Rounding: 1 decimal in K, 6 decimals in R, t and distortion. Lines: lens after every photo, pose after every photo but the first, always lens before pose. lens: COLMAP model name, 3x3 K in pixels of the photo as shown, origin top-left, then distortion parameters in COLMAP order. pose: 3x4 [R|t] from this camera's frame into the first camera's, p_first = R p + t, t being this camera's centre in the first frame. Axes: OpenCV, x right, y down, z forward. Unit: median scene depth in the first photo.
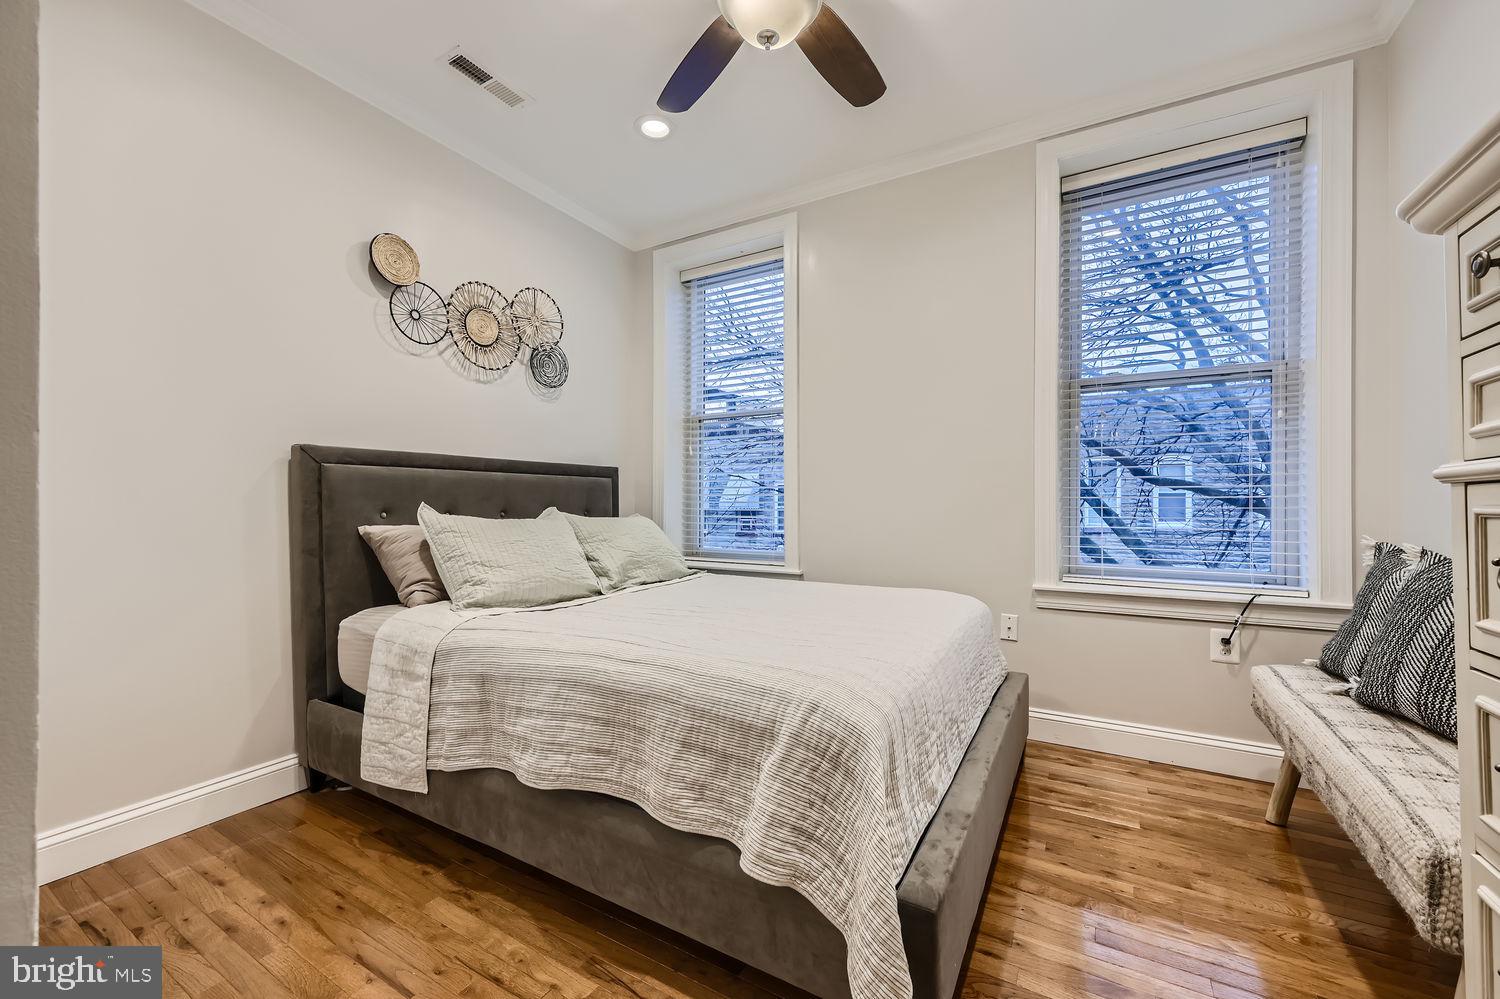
lens RADIAL K [[587.3, 0, 749.6], [0, 587.3, 500.4], [0, 0, 1]] dist [-0.000789, 0.000044]
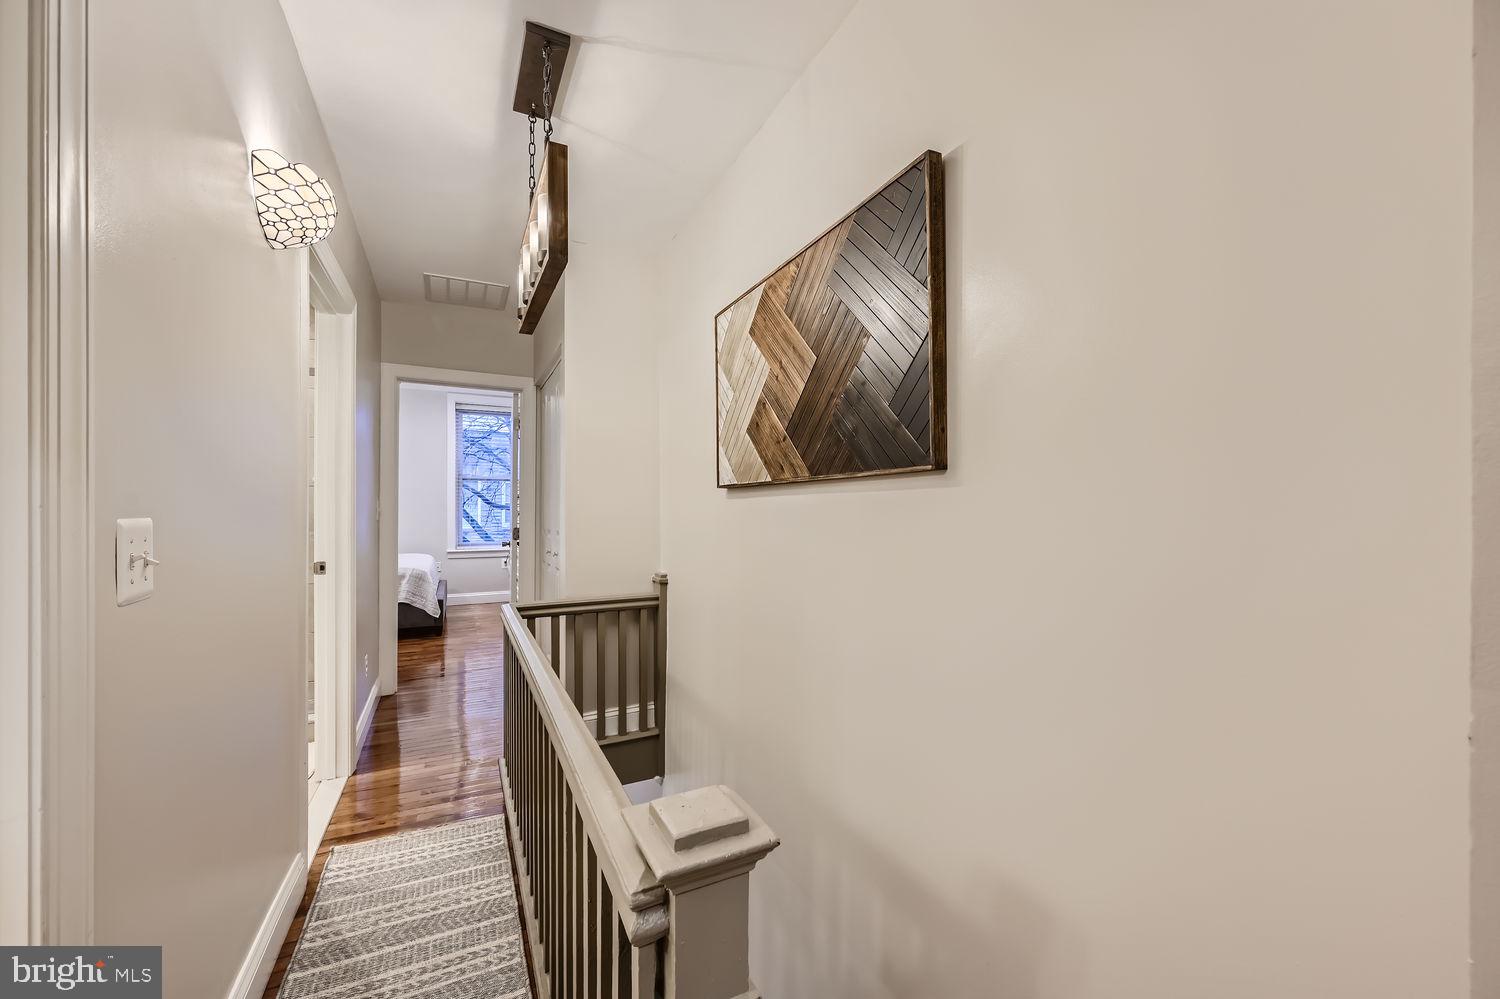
lens RADIAL K [[587.3, 0, 749.0], [0, 587.3, 503.3], [0, 0, 1]] dist [-0.000789, 0.000044]
pose [[0.550764, -0.012727, 0.834564, -1.131826], [0.016787, 0.999850, 0.004169, -0.072286], [-0.834492, 0.011714, 0.550895, -1.861041]]
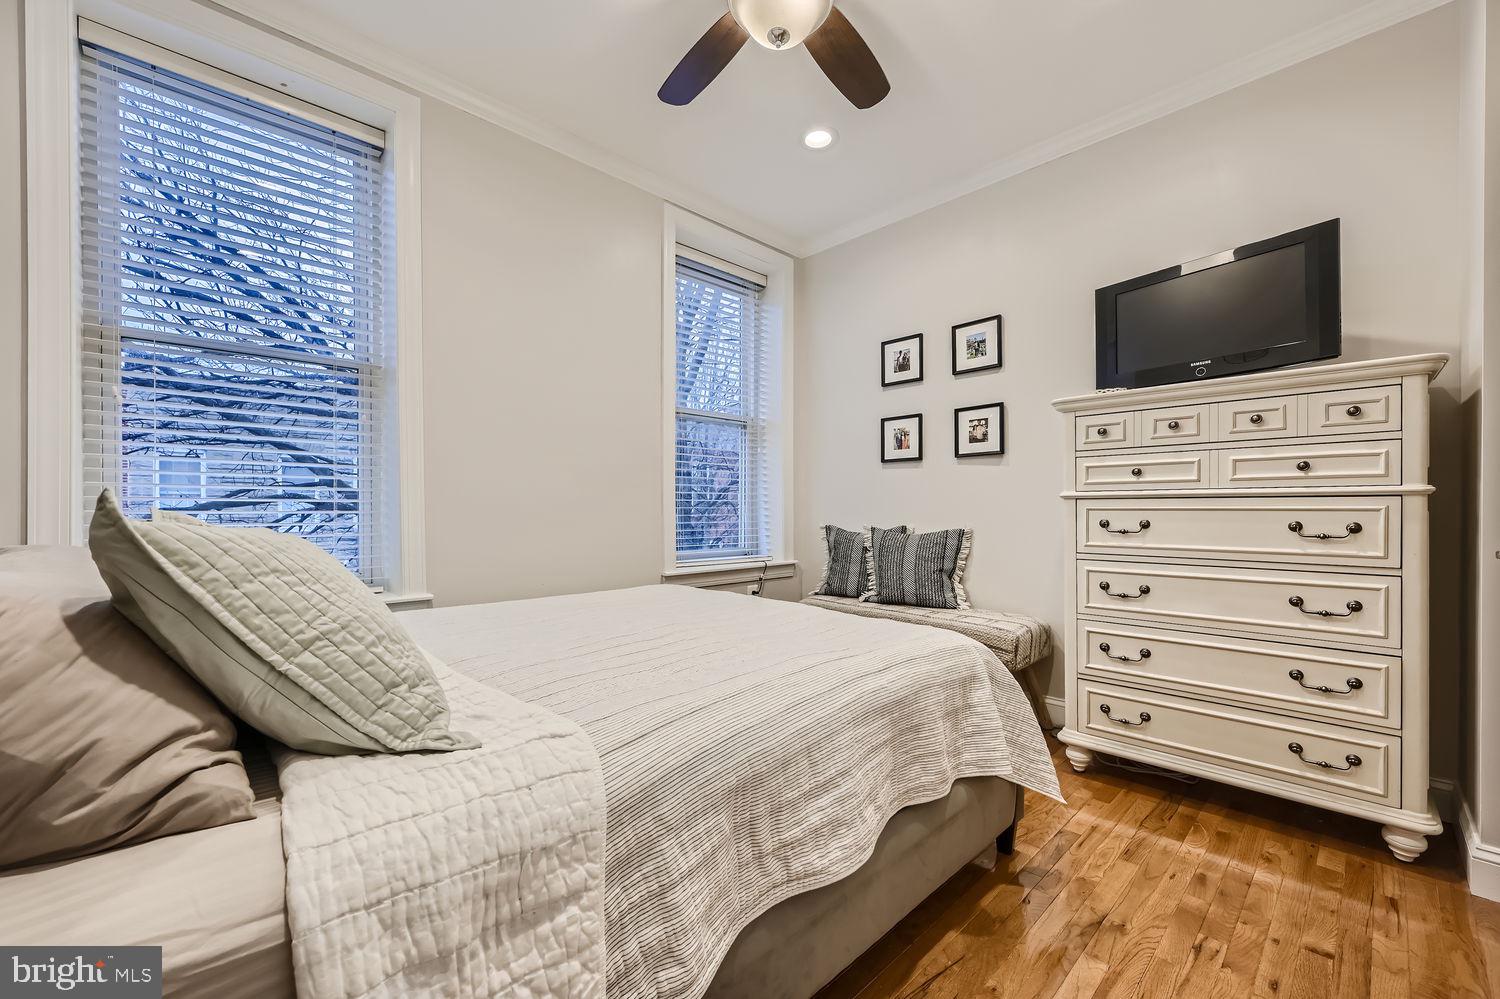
lens RADIAL K [[587.3, 0, 749.4], [0, 587.3, 508.2], [0, 0, 1]] dist [-0.000789, 0.000044]
pose [[0.293090, -0.001729, 0.956083, -0.675680], [-0.005584, 0.999978, 0.003520, 0.008249], [-0.956069, -0.006371, 0.293074, 0.538762]]
